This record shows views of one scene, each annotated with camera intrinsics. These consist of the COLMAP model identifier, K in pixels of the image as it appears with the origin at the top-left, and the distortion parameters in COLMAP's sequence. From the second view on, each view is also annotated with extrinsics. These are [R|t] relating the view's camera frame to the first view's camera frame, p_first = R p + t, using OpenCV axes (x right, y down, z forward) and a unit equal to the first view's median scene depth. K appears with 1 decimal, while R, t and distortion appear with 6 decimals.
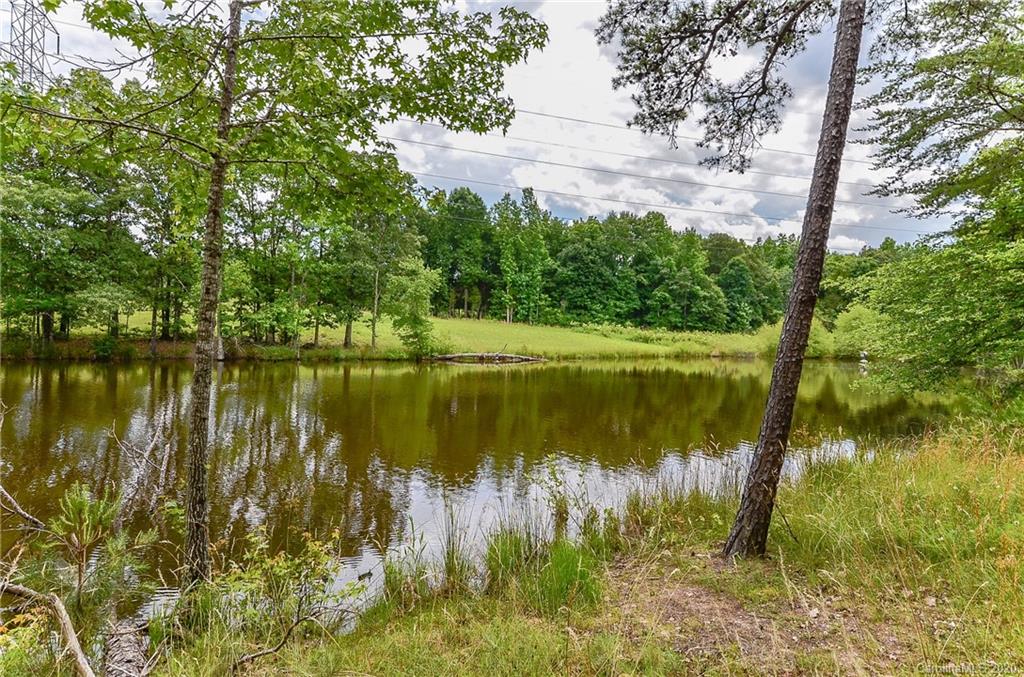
lens RADIAL K [[558.5, 0, 511.7], [0, 558.5, 328.1], [0, 0, 1]] dist [-0.006636, -0.003220]
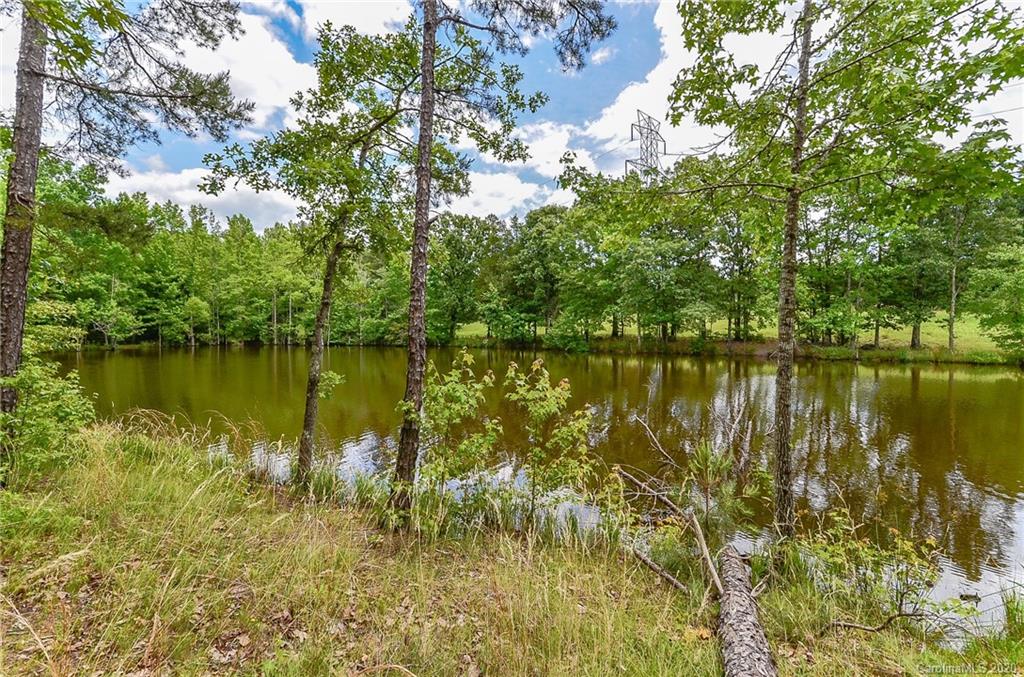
lens RADIAL K [[442.5, 0, 512.6], [0, 442.5, 330.4], [0, 0, 1]] dist [-0.008688, -0.000346]
pose [[0.519117, -0.018688, -0.854499, -0.003086], [0.016433, 0.999794, -0.011882, -0.000100], [0.854545, -0.007874, 0.519318, -0.001615]]
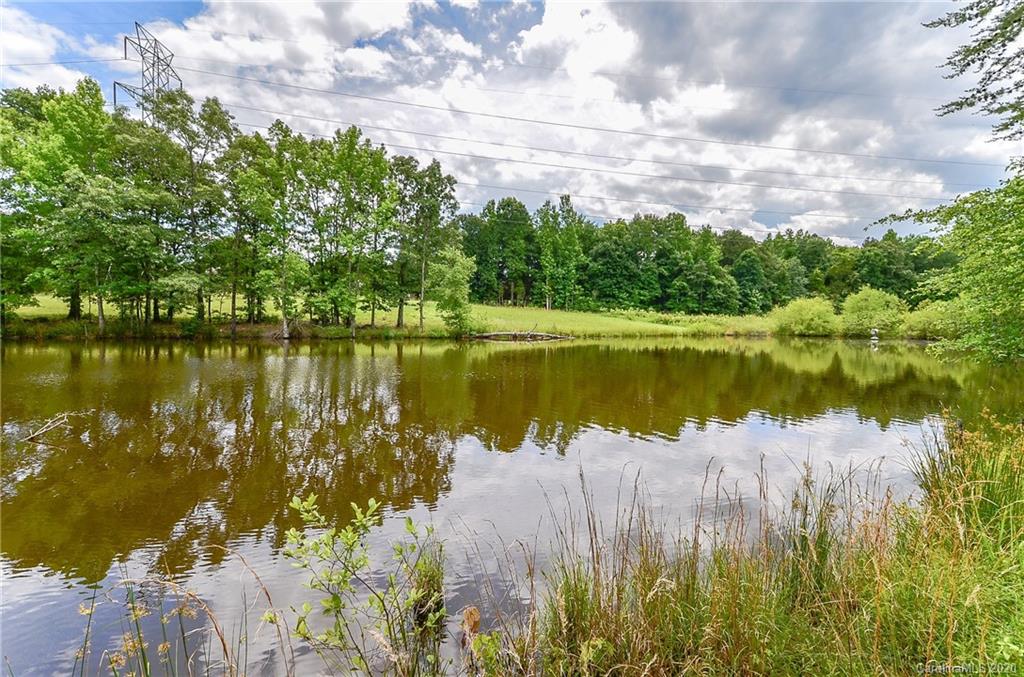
lens RADIAL K [[442.5, 0, 515.6], [0, 442.5, 333.4], [0, 0, 1]] dist [-0.008688, -0.000346]
pose [[0.995285, -0.006673, -0.096769, 0.034425], [0.009937, 0.999397, 0.033281, 0.018254], [0.096488, -0.034085, 0.994750, 0.112396]]
